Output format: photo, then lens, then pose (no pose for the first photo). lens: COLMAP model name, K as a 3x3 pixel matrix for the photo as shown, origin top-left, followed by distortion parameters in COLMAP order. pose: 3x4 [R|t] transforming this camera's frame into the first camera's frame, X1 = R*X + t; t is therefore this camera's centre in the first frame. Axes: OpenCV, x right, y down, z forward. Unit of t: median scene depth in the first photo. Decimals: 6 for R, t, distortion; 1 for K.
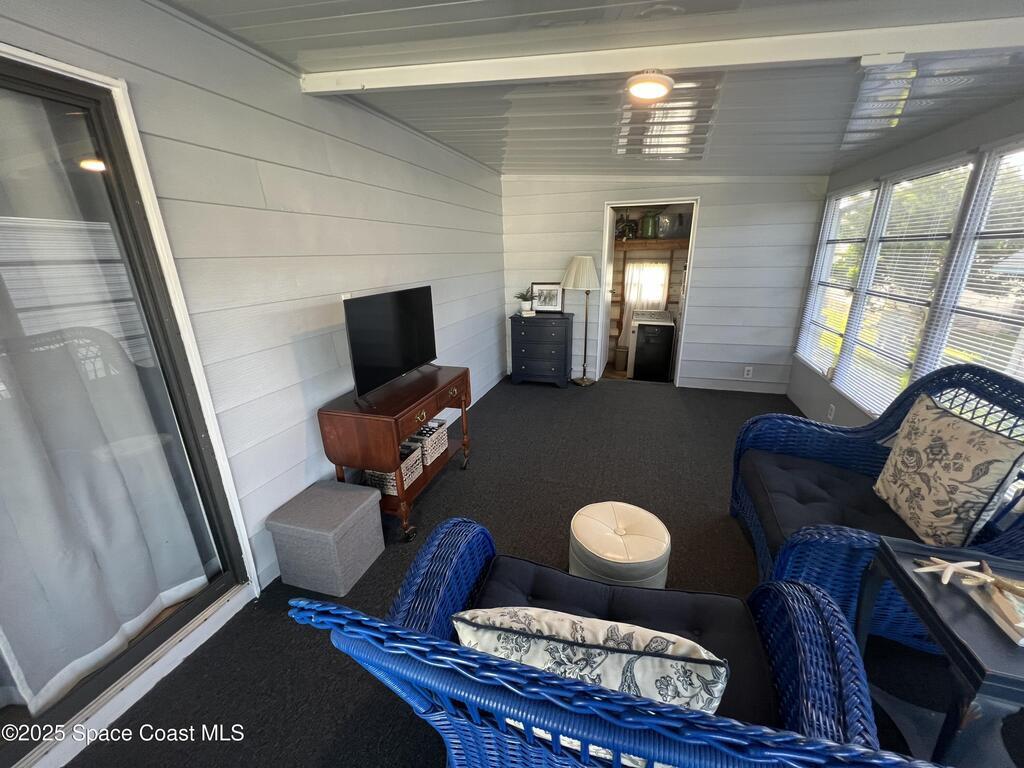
lens RADIAL K [[409.8, 0, 512.0], [0, 409.8, 384.0], [0, 0, 1]] dist [-0.000858, 0.000055]
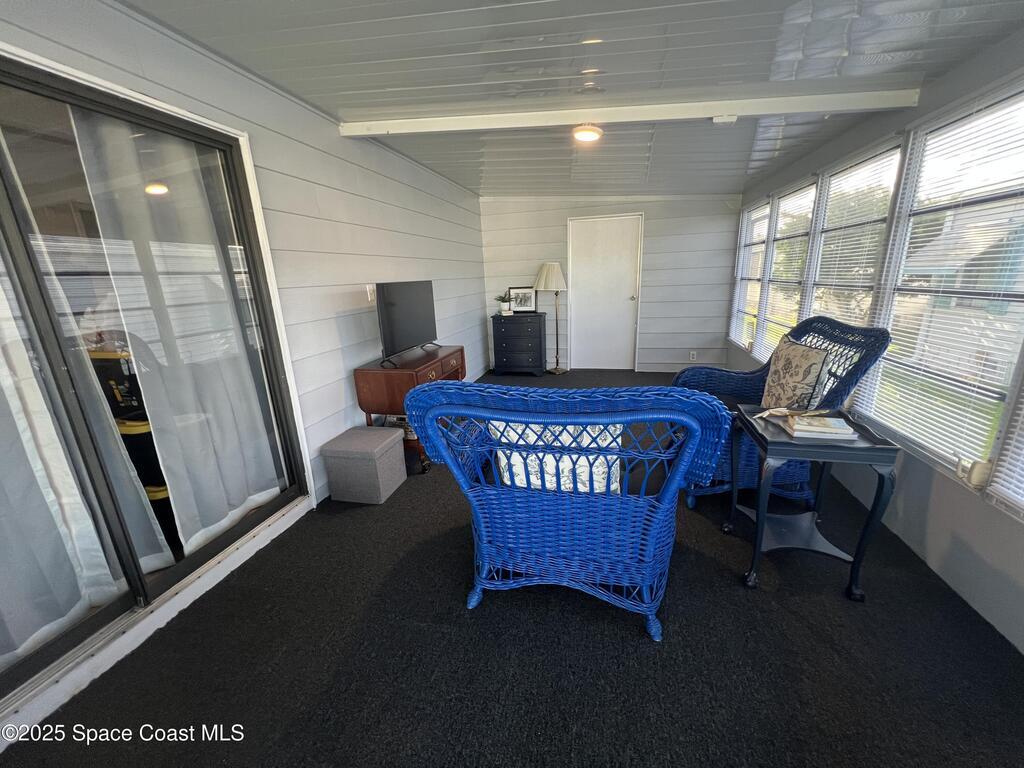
lens RADIAL K [[409.8, 0, 512.0], [0, 409.8, 384.0], [0, 0, 1]] dist [-0.000858, 0.000055]
pose [[0.997595, -0.037080, 0.058558, -0.046029], [0.040056, 0.997921, -0.050488, 0.185934], [-0.056565, 0.052712, 0.997006, -0.315556]]
